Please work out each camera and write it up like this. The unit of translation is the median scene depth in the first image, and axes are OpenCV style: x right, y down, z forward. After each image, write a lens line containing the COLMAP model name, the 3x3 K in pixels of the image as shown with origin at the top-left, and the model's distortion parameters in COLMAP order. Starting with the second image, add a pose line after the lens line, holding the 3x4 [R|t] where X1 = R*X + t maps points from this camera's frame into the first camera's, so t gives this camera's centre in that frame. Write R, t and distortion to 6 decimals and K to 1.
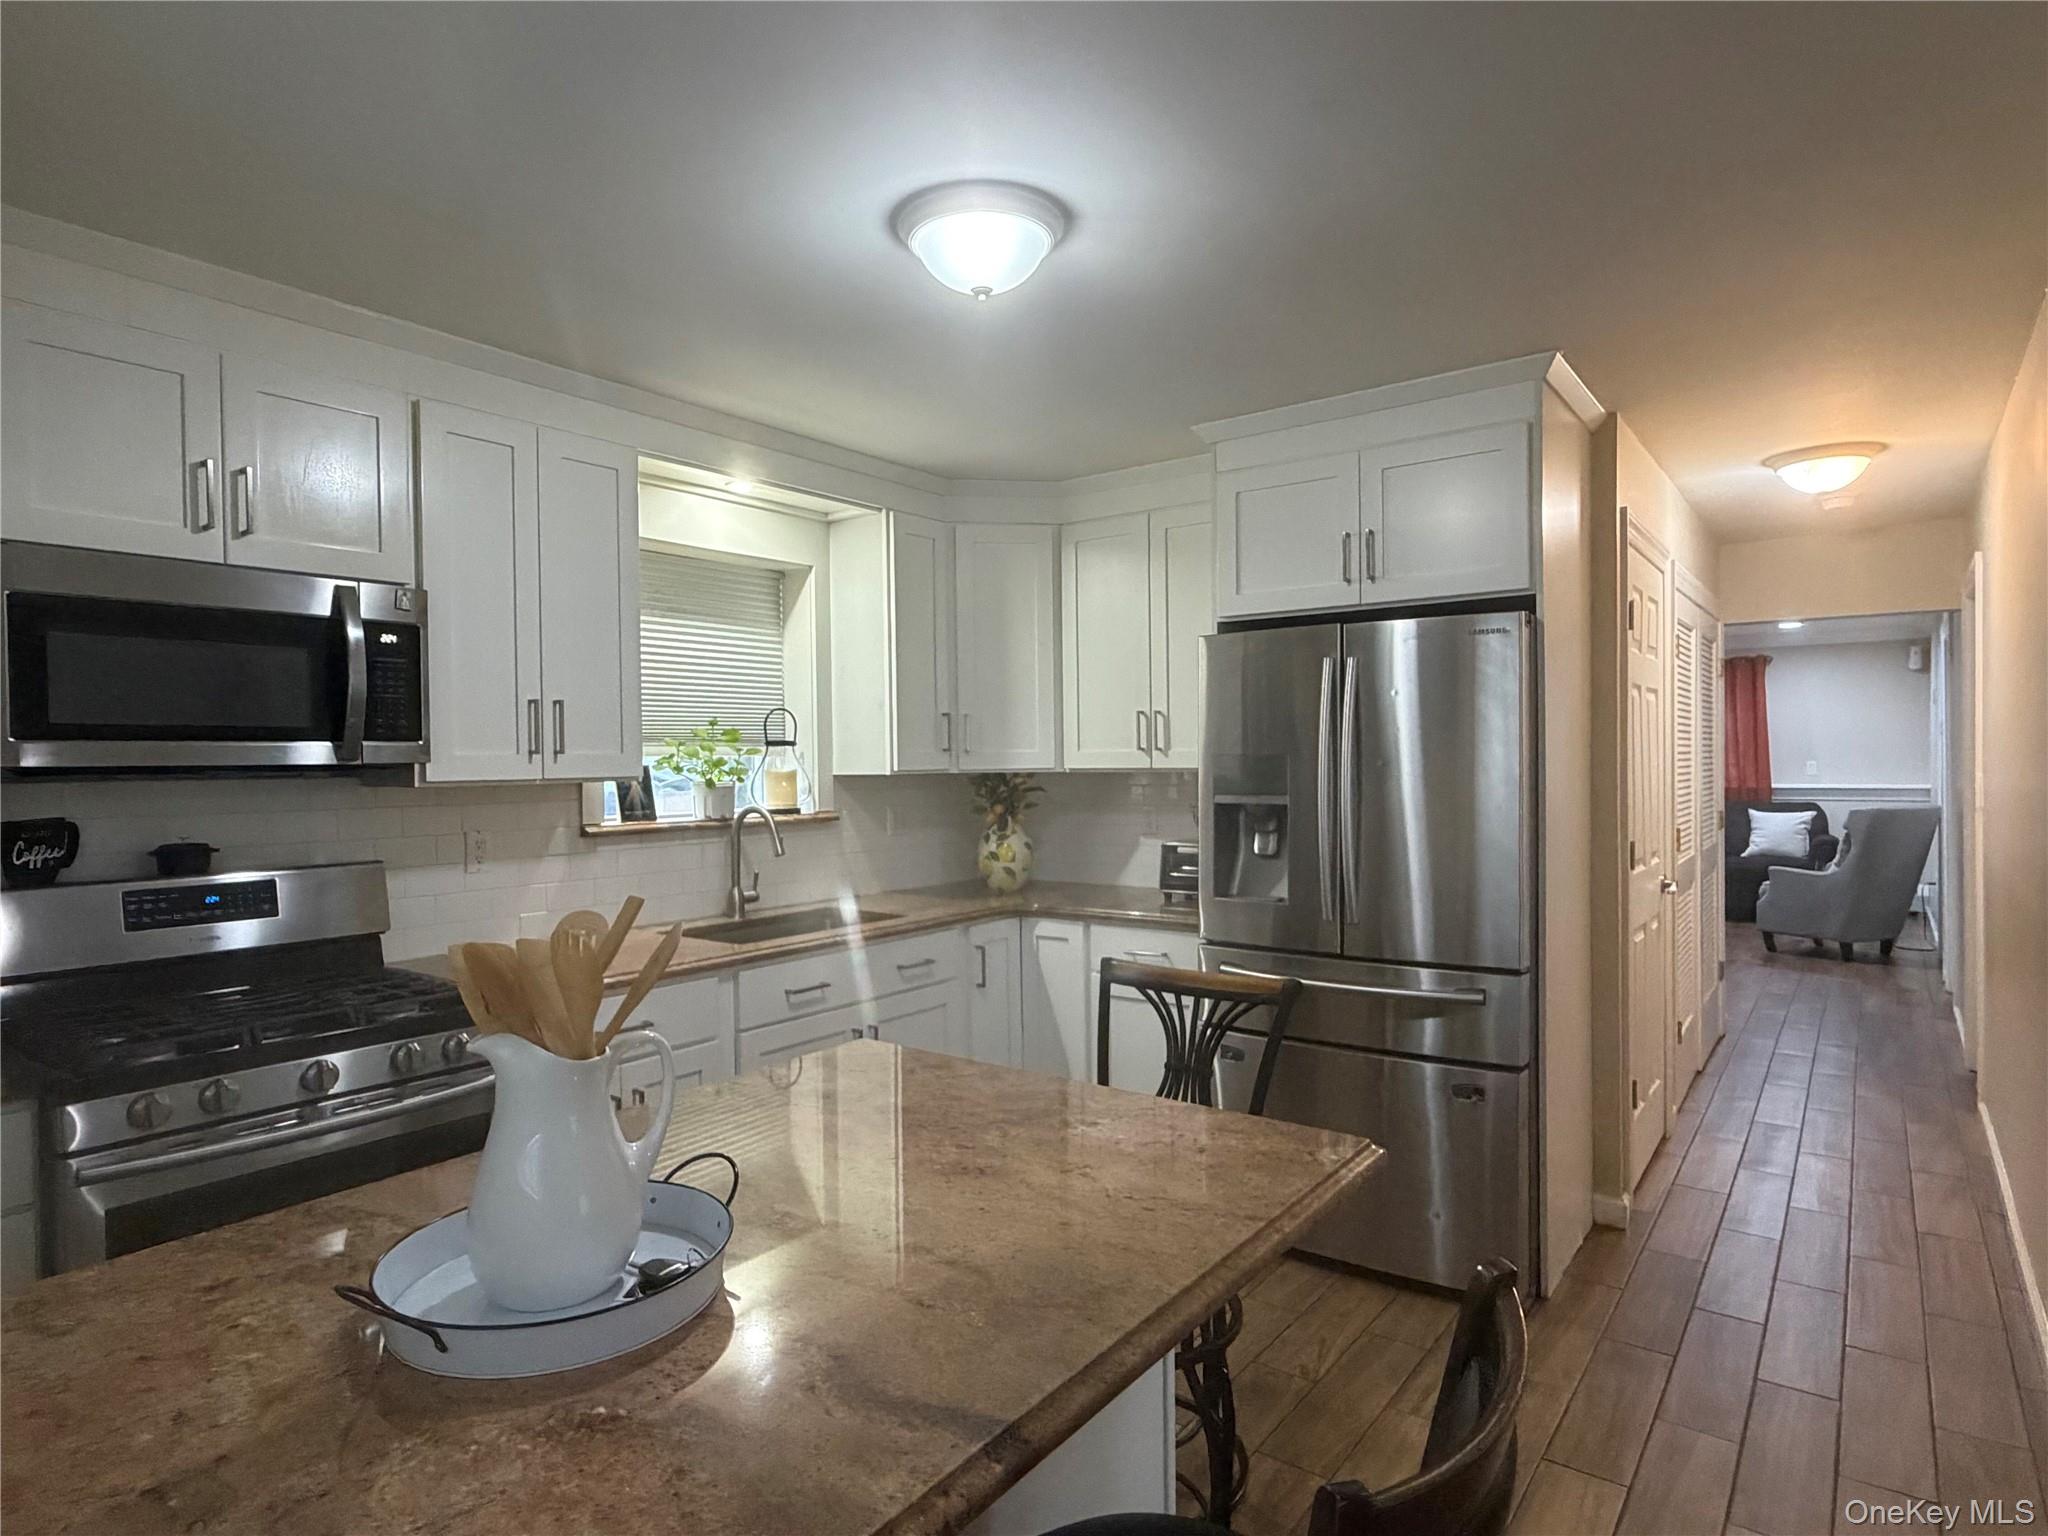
lens RADIAL K [[1138.9, 0, 1019.8], [0, 1138.9, 774.6], [0, 0, 1]] dist [0.000692, 0.000188]
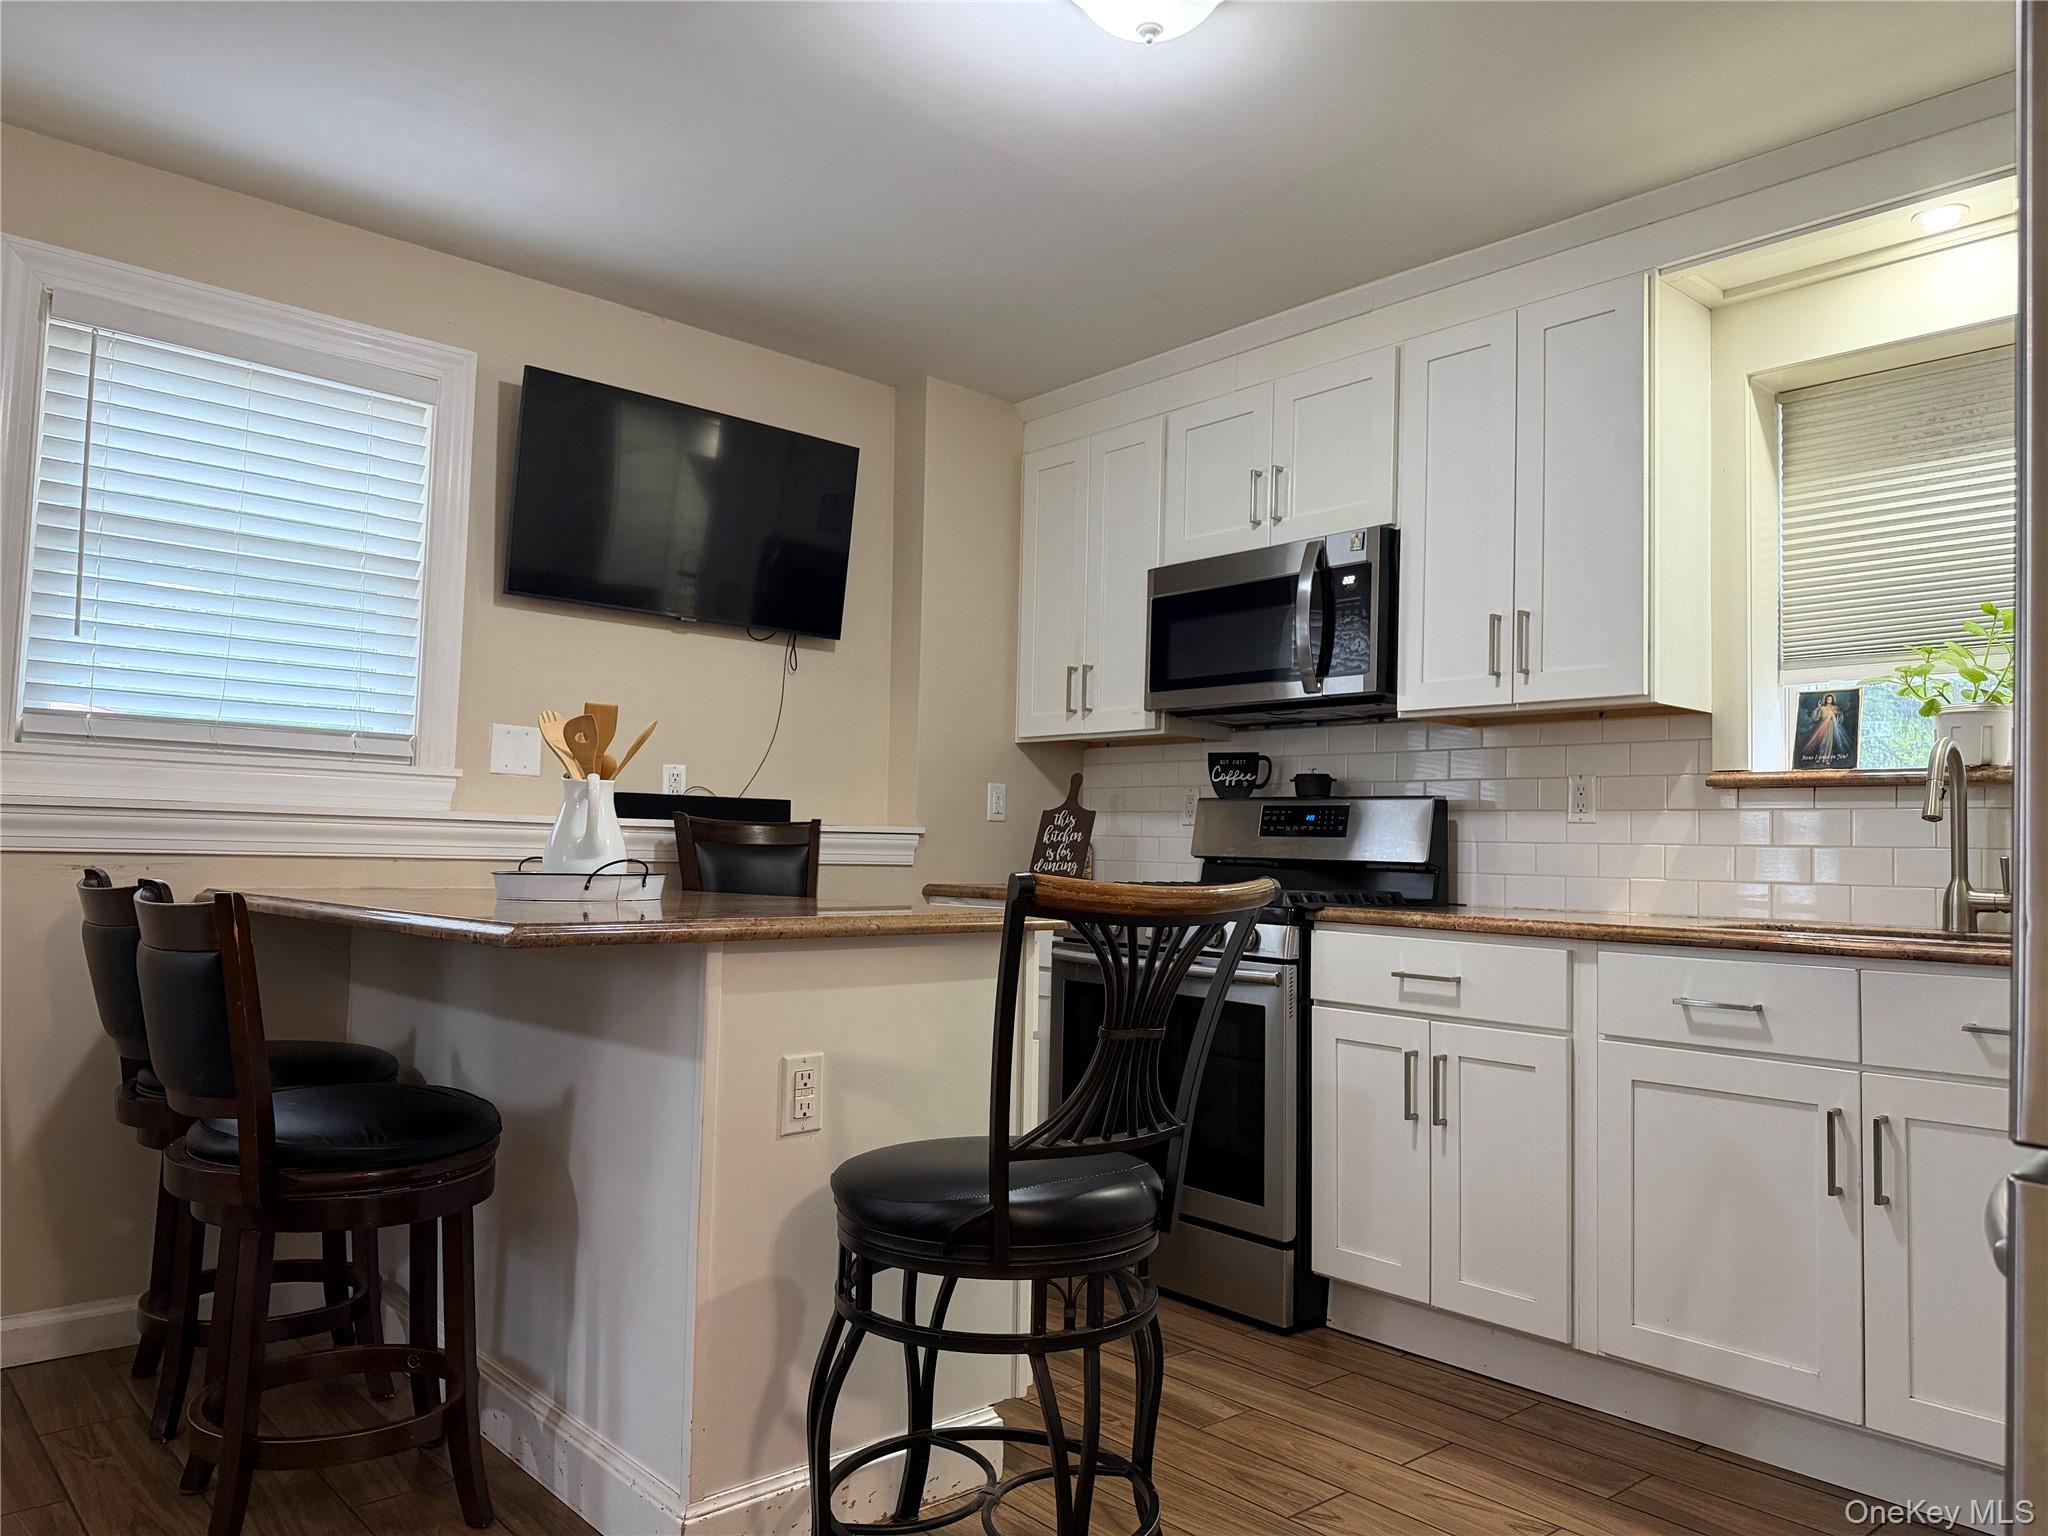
lens RADIAL K [[1366.7, 0, 1043.9], [0, 1366.7, 806.2], [0, 0, 1]] dist [-0.011599, -0.005466]
pose [[-0.186197, -0.022257, -0.982260, 0.685887], [-0.031618, 0.999361, -0.016651, 0.112585], [0.982004, 0.027957, -0.186782, 0.852206]]
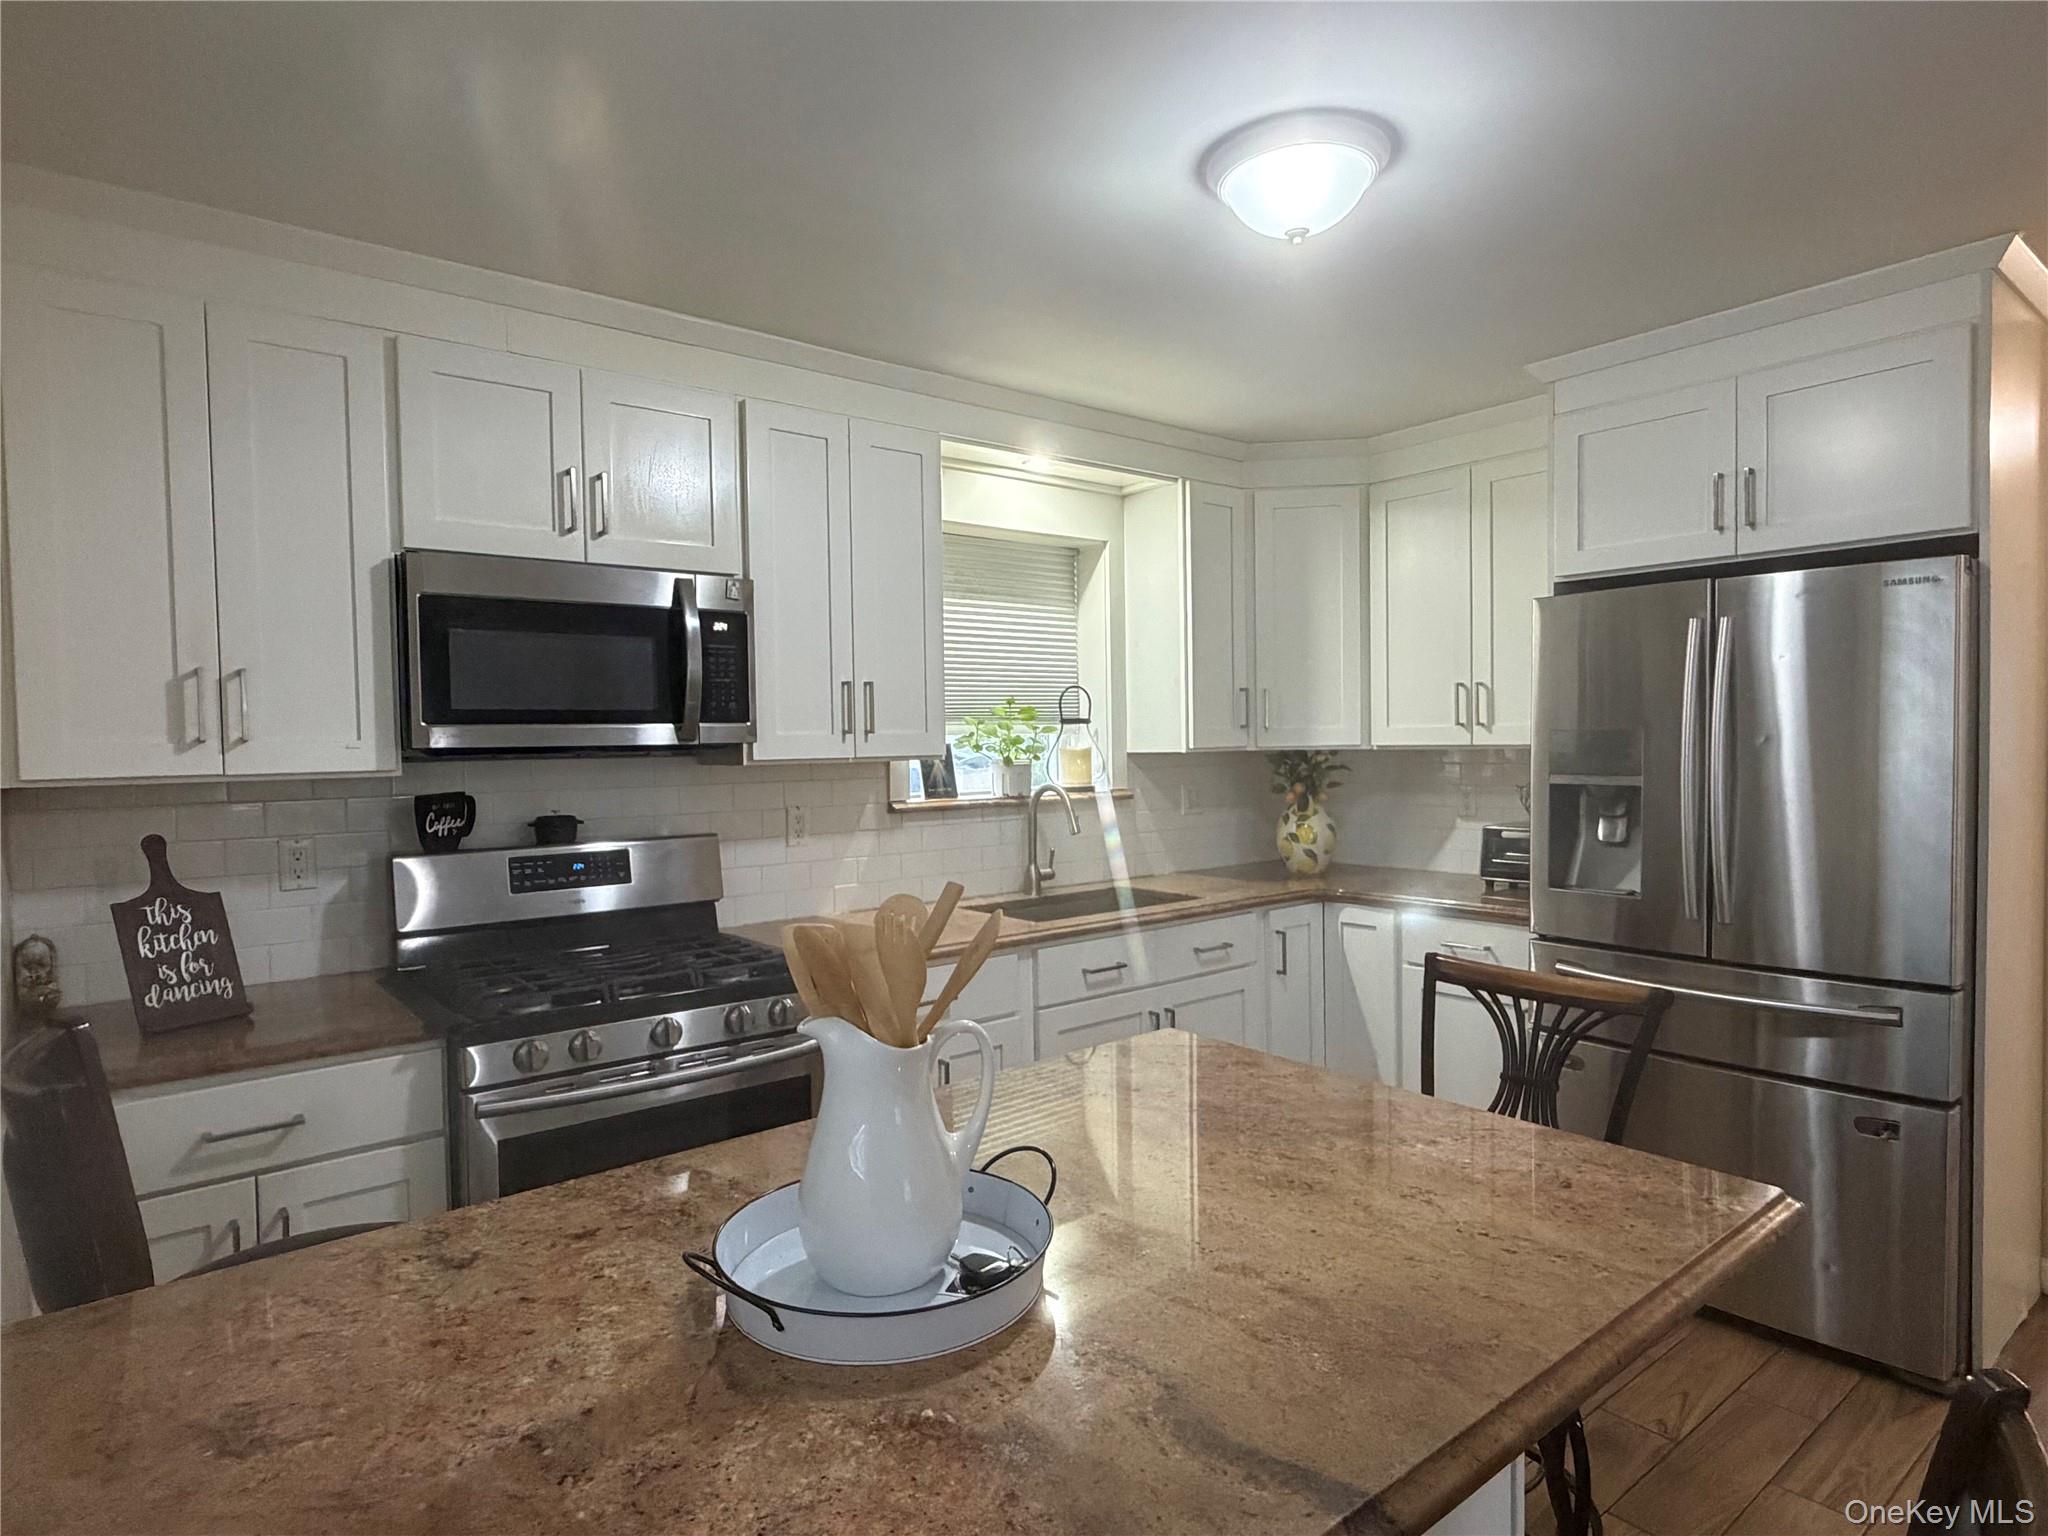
lens RADIAL K [[1138.9, 0, 1019.3], [0, 1138.9, 773.6], [0, 0, 1]] dist [0.000692, 0.000188]
pose [[0.969493, 0.003630, -0.245093, -0.017948], [0.001394, 0.999793, 0.020323, -0.002605], [0.245116, -0.020044, 0.969287, 0.027175]]
